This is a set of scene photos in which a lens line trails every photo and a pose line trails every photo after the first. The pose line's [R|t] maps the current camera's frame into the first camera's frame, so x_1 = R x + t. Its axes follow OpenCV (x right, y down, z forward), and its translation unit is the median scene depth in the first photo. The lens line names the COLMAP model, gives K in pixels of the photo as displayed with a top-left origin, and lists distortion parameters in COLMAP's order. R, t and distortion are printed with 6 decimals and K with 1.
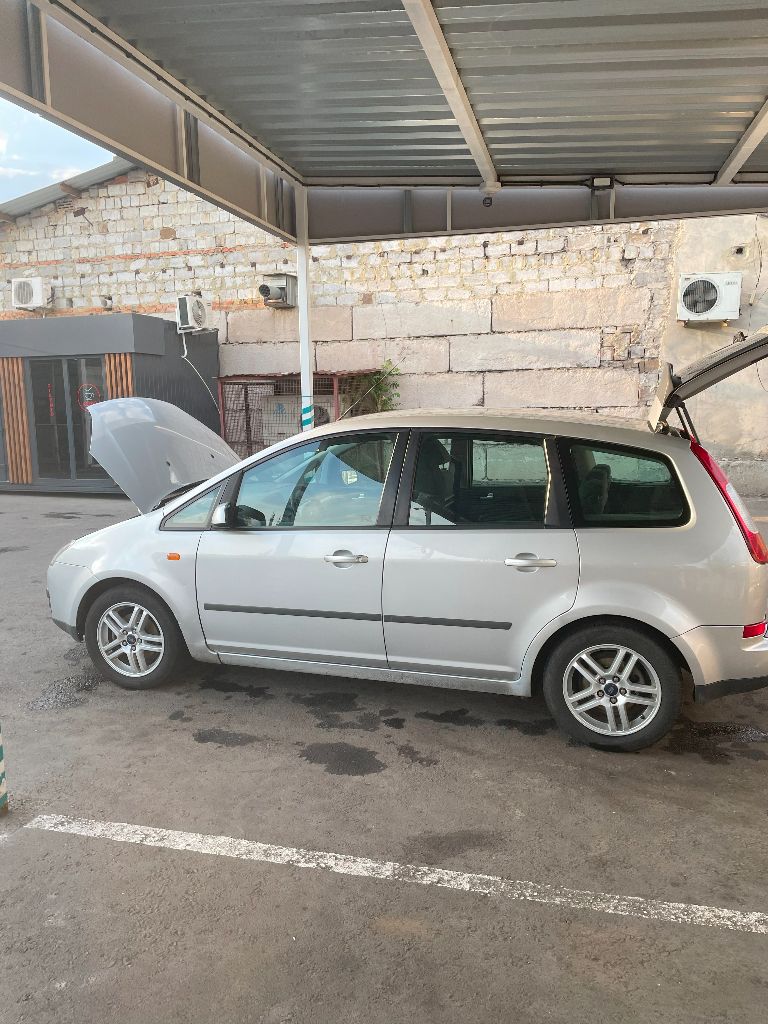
lens RADIAL K [[757.7, 0, 368.3], [0, 757.7, 514.0], [0, 0, 1]] dist [0.082391, -0.088457]
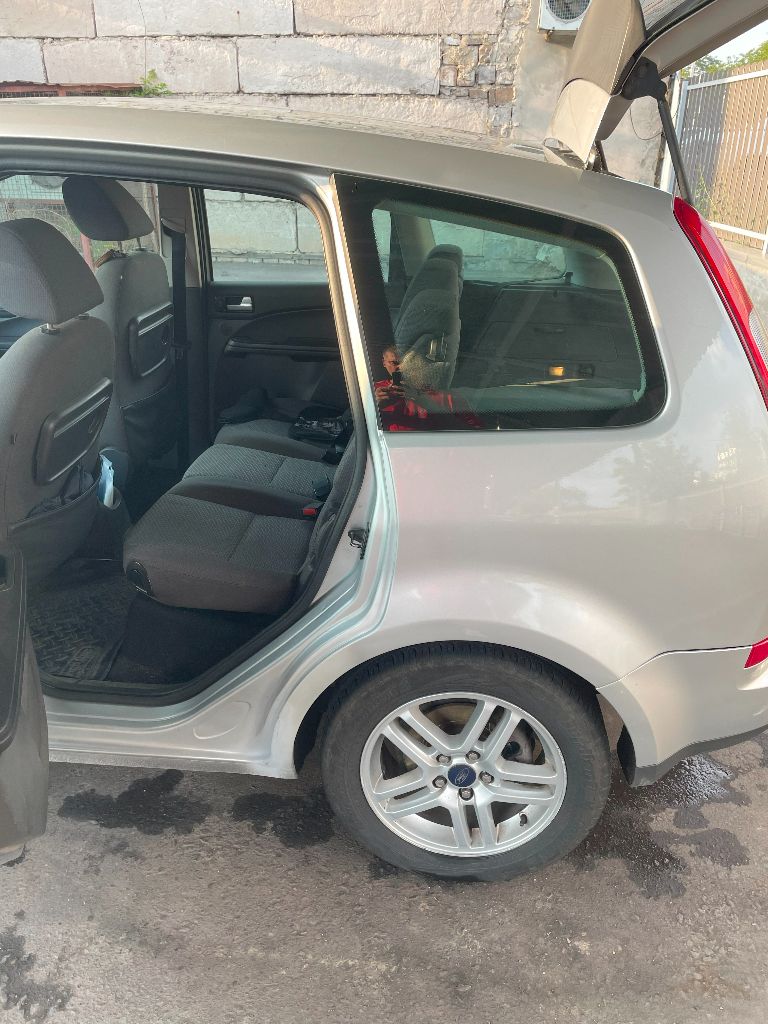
lens RADIAL K [[764.2, 0, 383.2], [0, 764.2, 502.2], [0, 0, 1]] dist [0.085248, -0.113662]
pose [[0.973556, -0.066267, 0.218628, 0.061315], [0.004103, 0.961922, 0.273292, -0.017863], [-0.228413, -0.265168, 0.936757, 0.210481]]
